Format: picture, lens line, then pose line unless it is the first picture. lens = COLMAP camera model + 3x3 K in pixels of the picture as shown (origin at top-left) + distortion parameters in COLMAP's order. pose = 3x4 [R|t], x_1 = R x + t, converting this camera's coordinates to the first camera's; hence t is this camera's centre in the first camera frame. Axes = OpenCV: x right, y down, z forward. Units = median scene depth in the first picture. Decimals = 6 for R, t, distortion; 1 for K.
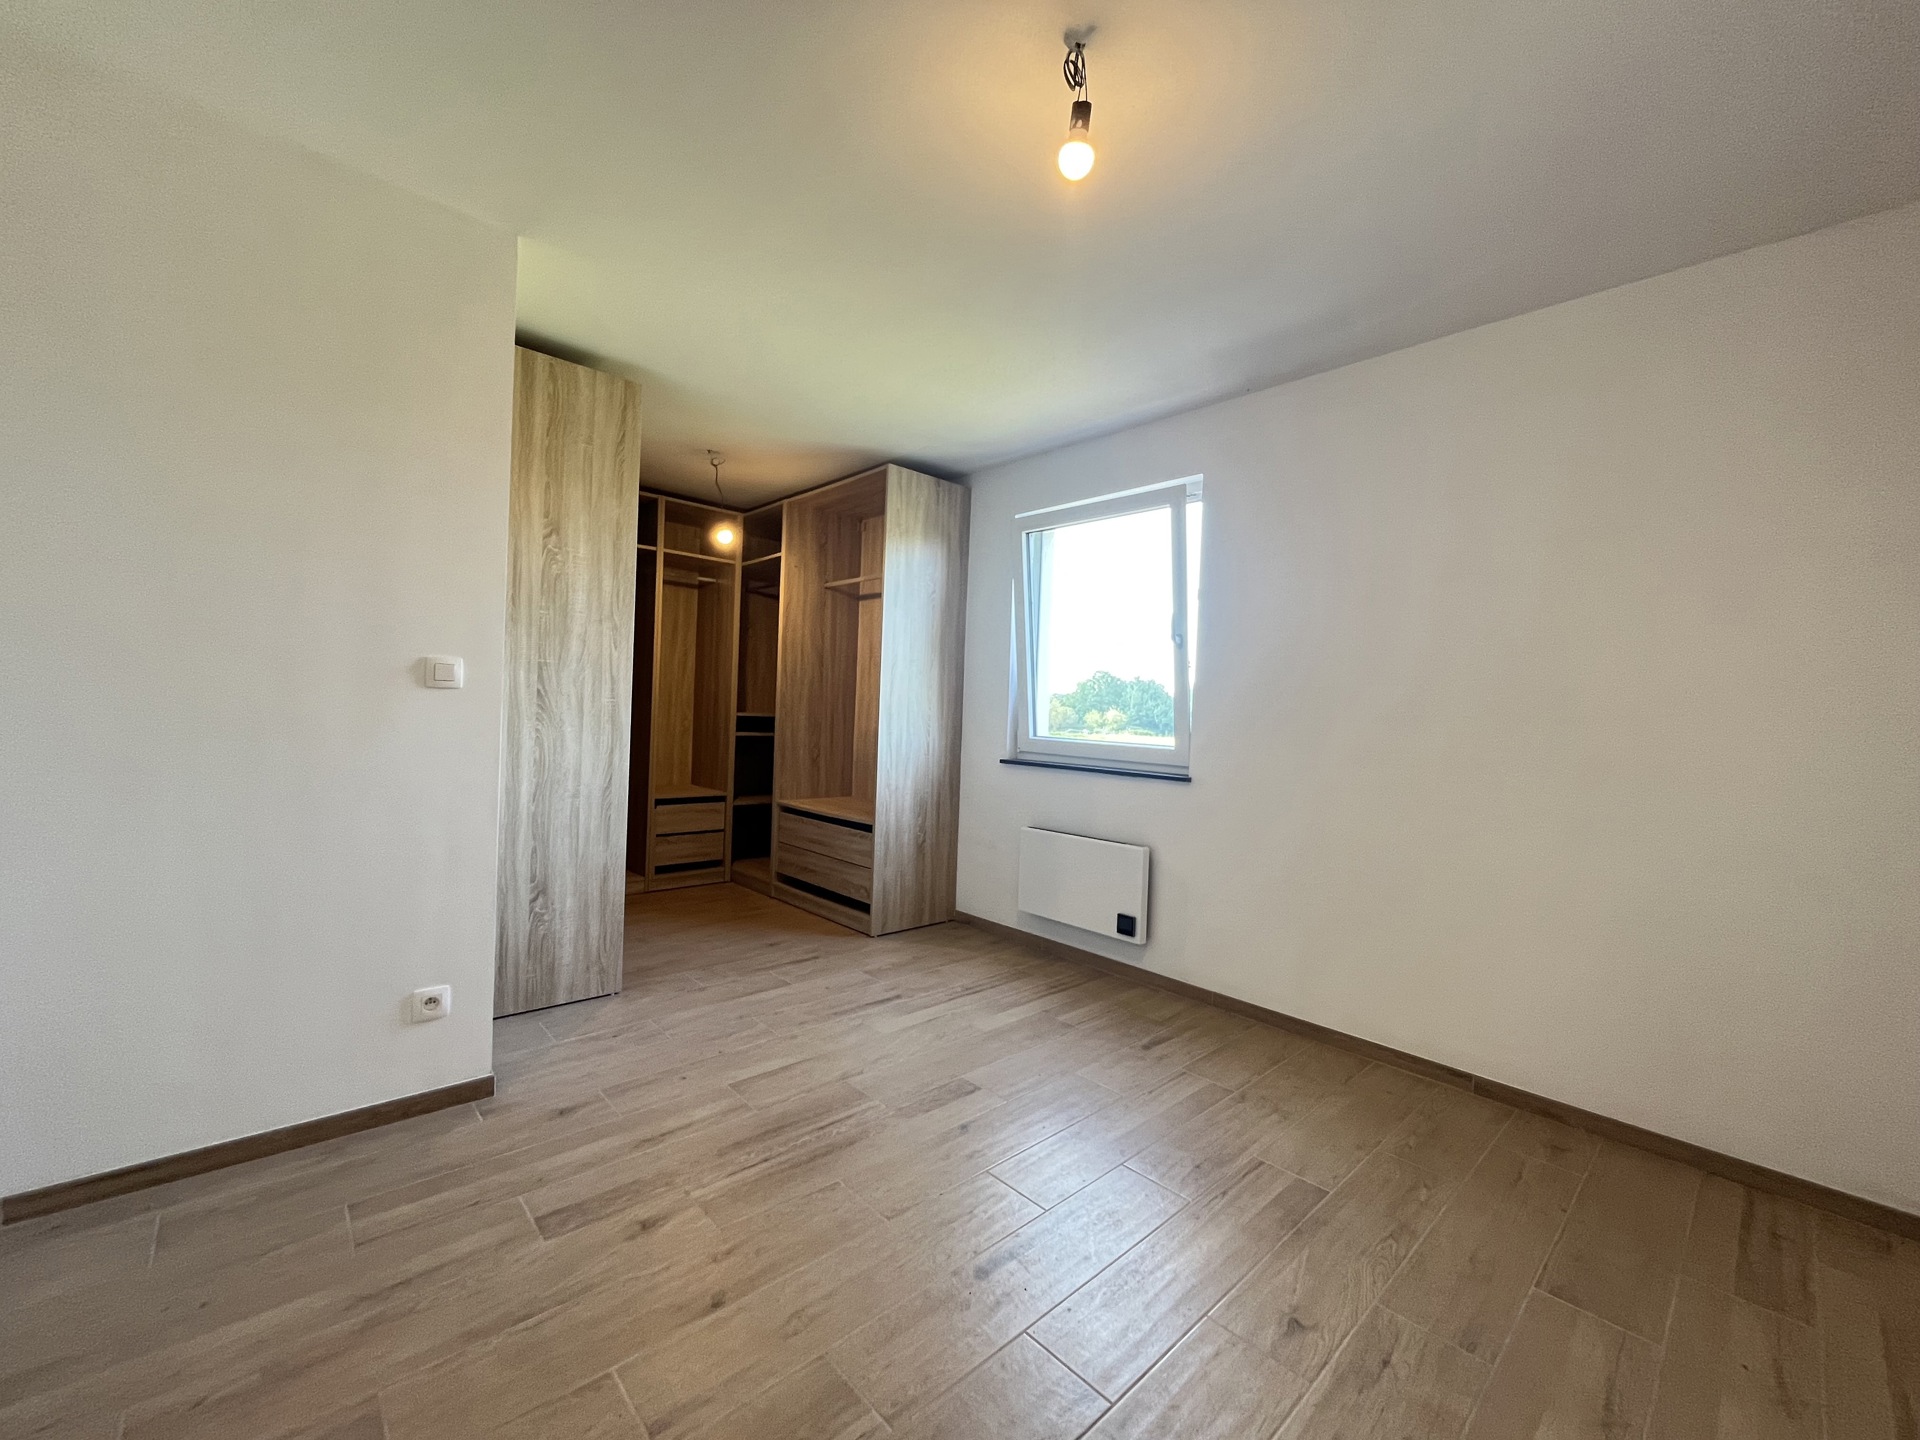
lens RADIAL K [[772.8, 0, 959.0], [0, 772.8, 722.0], [0, 0, 1]] dist [-0.002454, 0.000395]
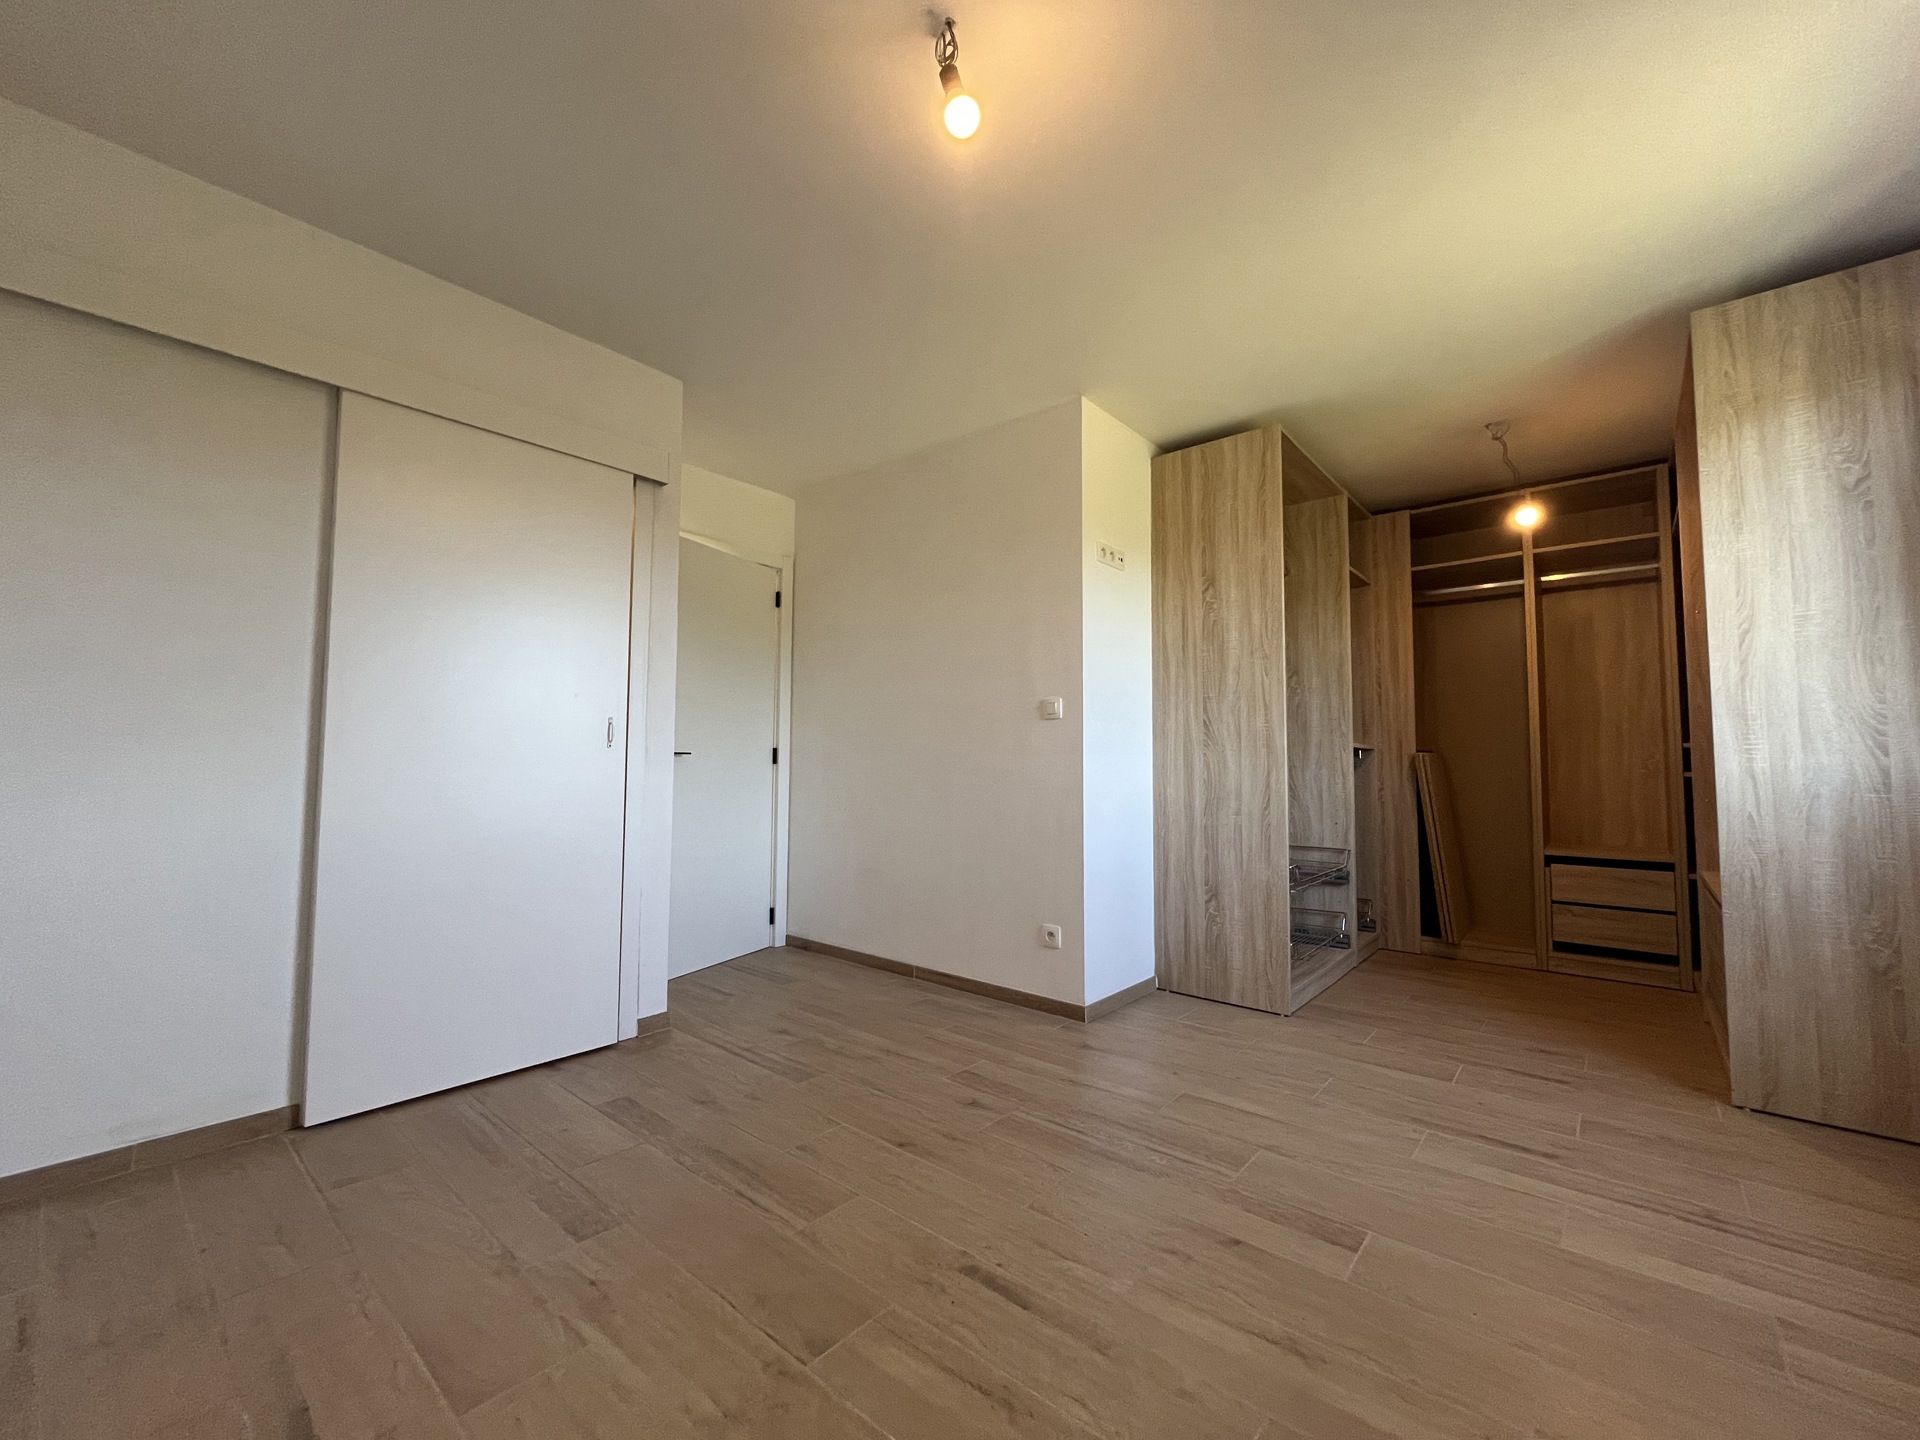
lens RADIAL K [[772.8, 0, 959.1], [0, 772.8, 720.6], [0, 0, 1]] dist [-0.002454, 0.000395]
pose [[0.113701, -0.095705, -0.988895, 0.565216], [-0.014623, 0.995080, -0.097985, 0.077913], [0.993407, 0.025602, 0.111742, 0.480623]]
